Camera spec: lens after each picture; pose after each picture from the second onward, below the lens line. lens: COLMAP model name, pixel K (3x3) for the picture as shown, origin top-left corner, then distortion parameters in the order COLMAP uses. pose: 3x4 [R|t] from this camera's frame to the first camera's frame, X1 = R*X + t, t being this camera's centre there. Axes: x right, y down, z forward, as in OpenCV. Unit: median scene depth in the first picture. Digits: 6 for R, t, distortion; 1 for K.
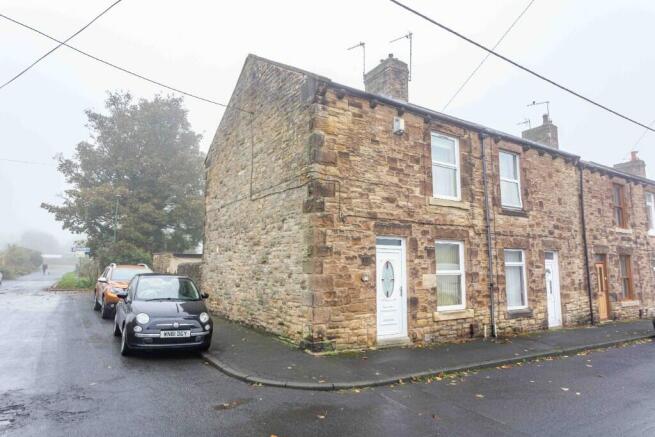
lens RADIAL K [[412.2, 0, 327.5], [0, 412.2, 218.5], [0, 0, 1]] dist [-0.005511, -0.000881]
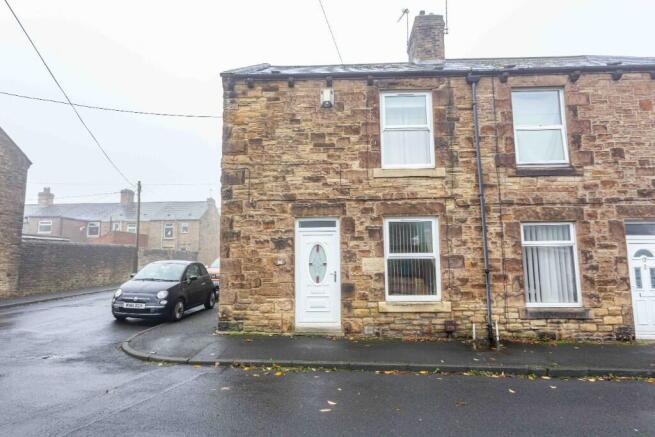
lens RADIAL K [[390.7, 0, 327.5], [0, 390.7, 218.5], [0, 0, 1]] dist [0.002647, 0.000133]
pose [[0.810996, -0.074100, -0.580341, 0.653651], [0.079372, 0.996711, -0.016347, 0.058570], [0.579643, -0.032805, 0.814210, 0.276703]]
